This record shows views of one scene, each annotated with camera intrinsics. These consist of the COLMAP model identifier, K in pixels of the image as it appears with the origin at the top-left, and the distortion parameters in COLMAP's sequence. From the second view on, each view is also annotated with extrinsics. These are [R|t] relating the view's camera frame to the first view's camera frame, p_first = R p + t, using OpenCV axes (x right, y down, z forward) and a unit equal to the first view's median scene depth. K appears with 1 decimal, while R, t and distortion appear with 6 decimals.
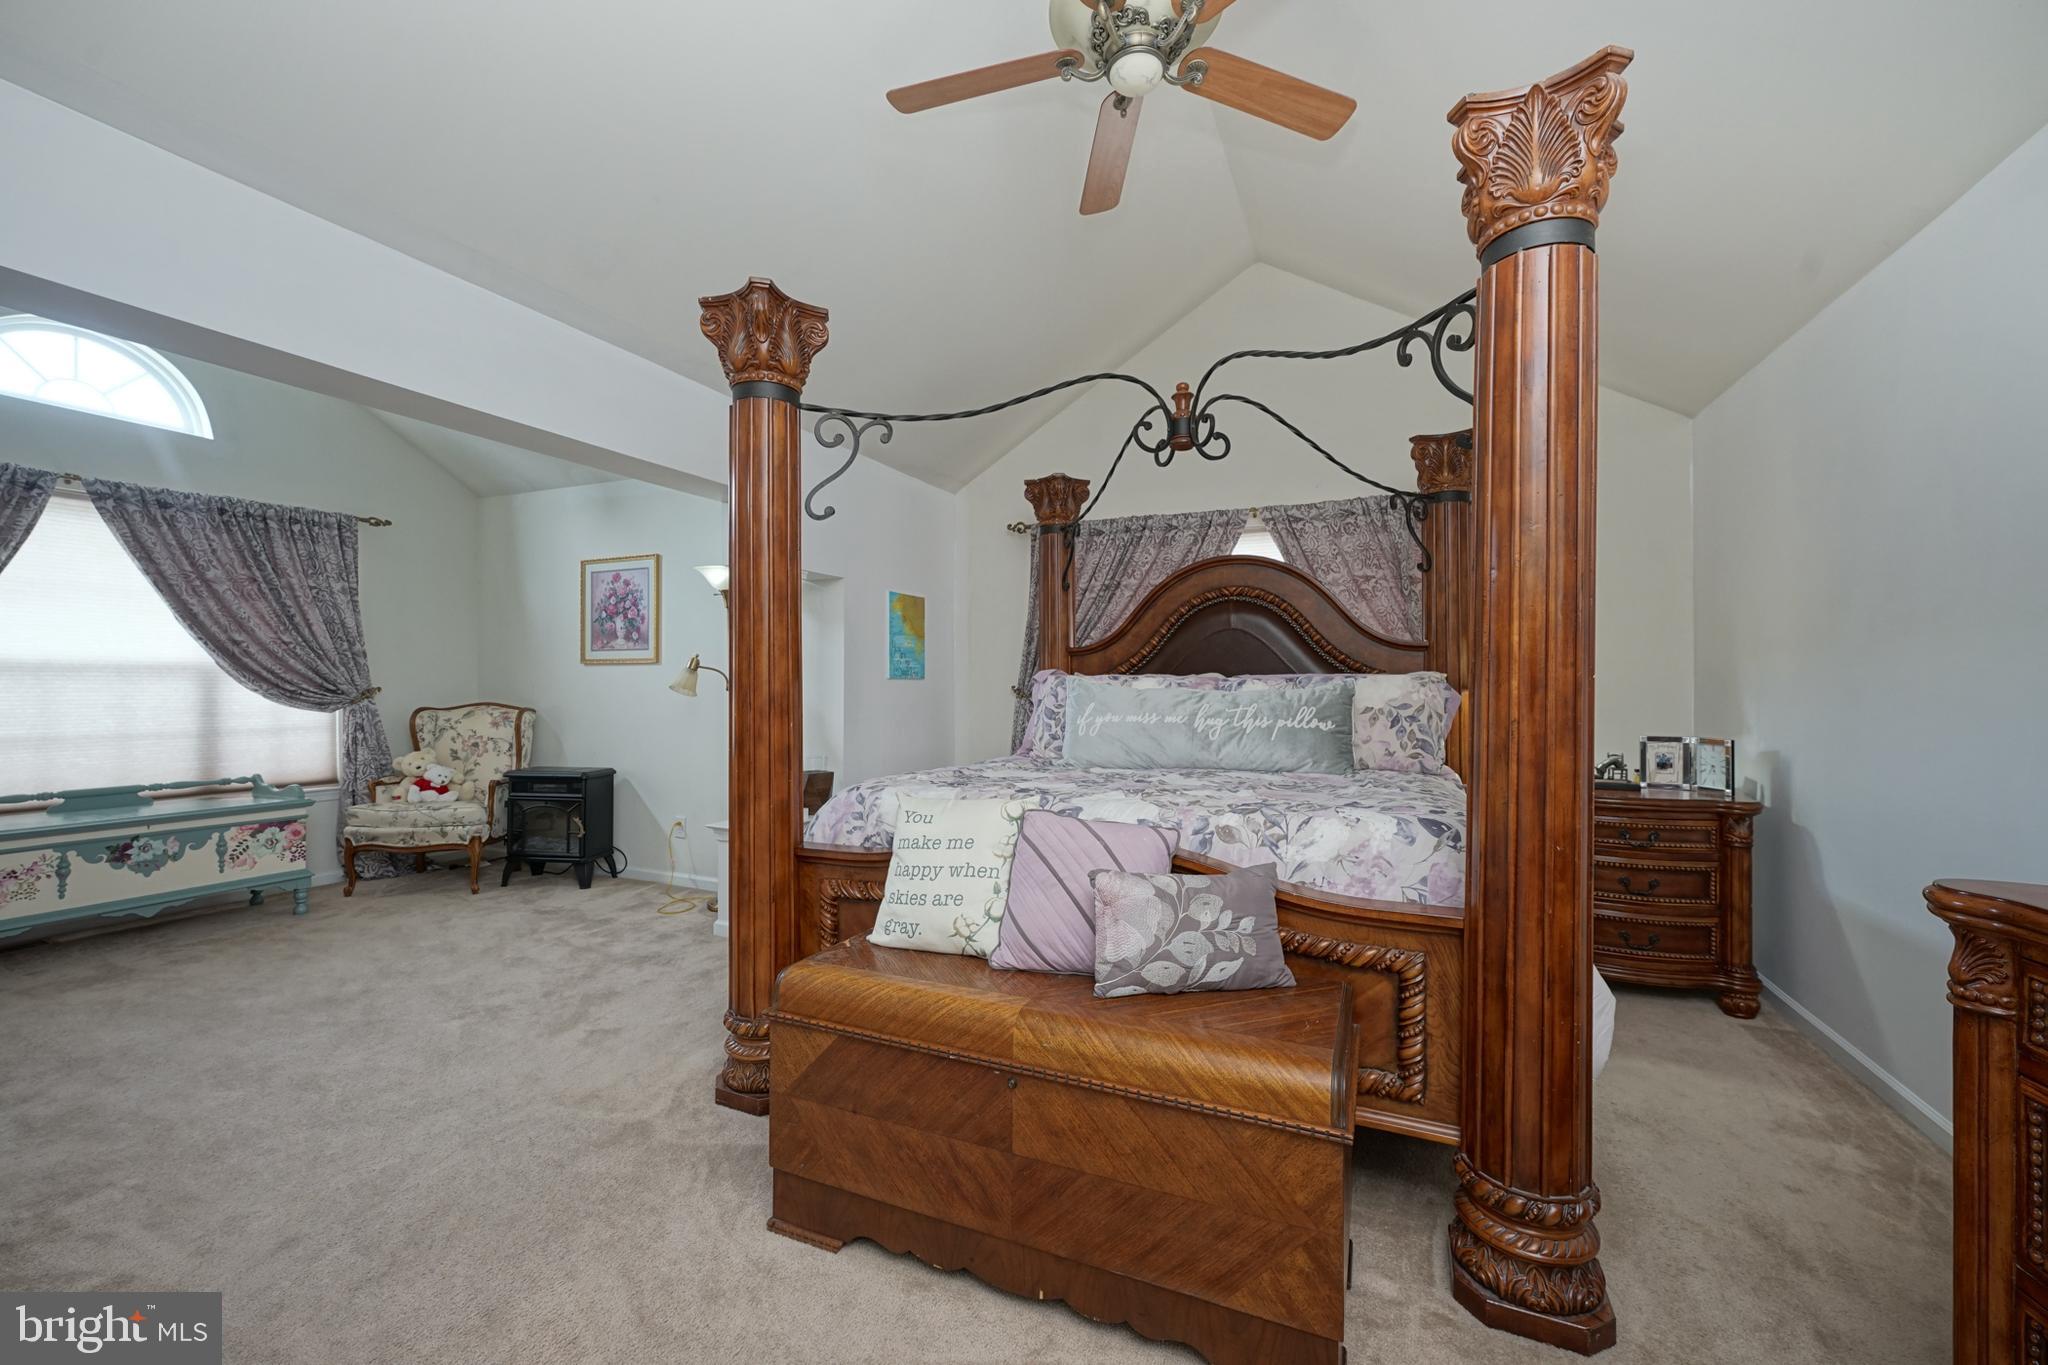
lens RADIAL K [[823.6, 0, 1029.9], [0, 823.6, 683.2], [0, 0, 1]] dist [-0.000892, 0.000273]
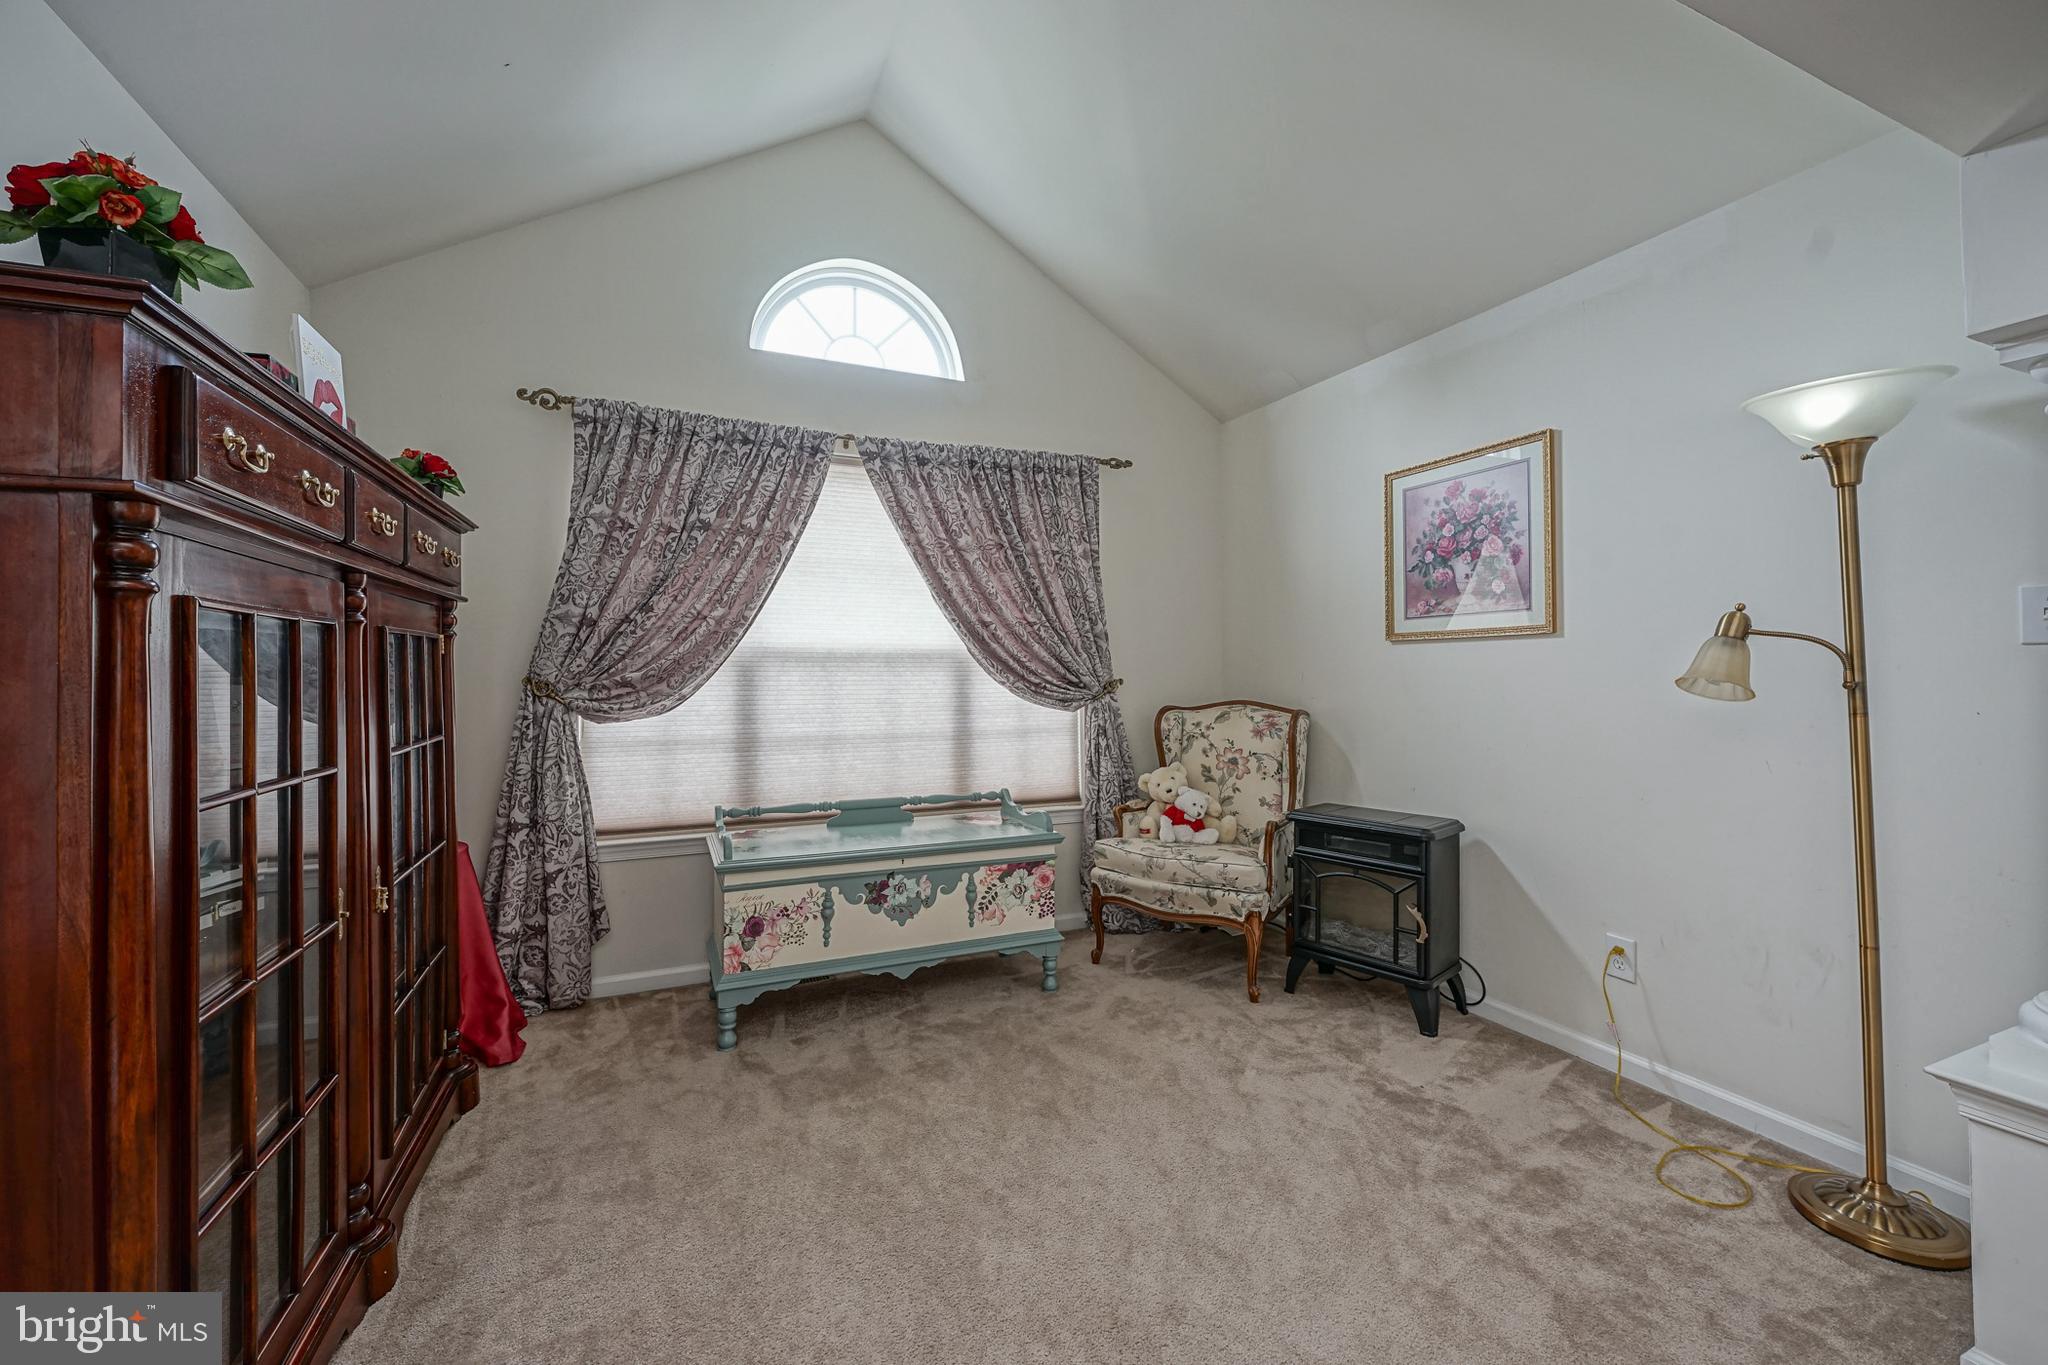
lens RADIAL K [[823.6, 0, 1023.7], [0, 823.6, 673.3], [0, 0, 1]] dist [-0.000892, 0.000273]
pose [[0.744859, -0.004831, -0.667204, -0.383862], [0.005335, 0.999985, -0.001285, 0.000156], [0.667200, -0.002603, 0.744874, 0.408621]]
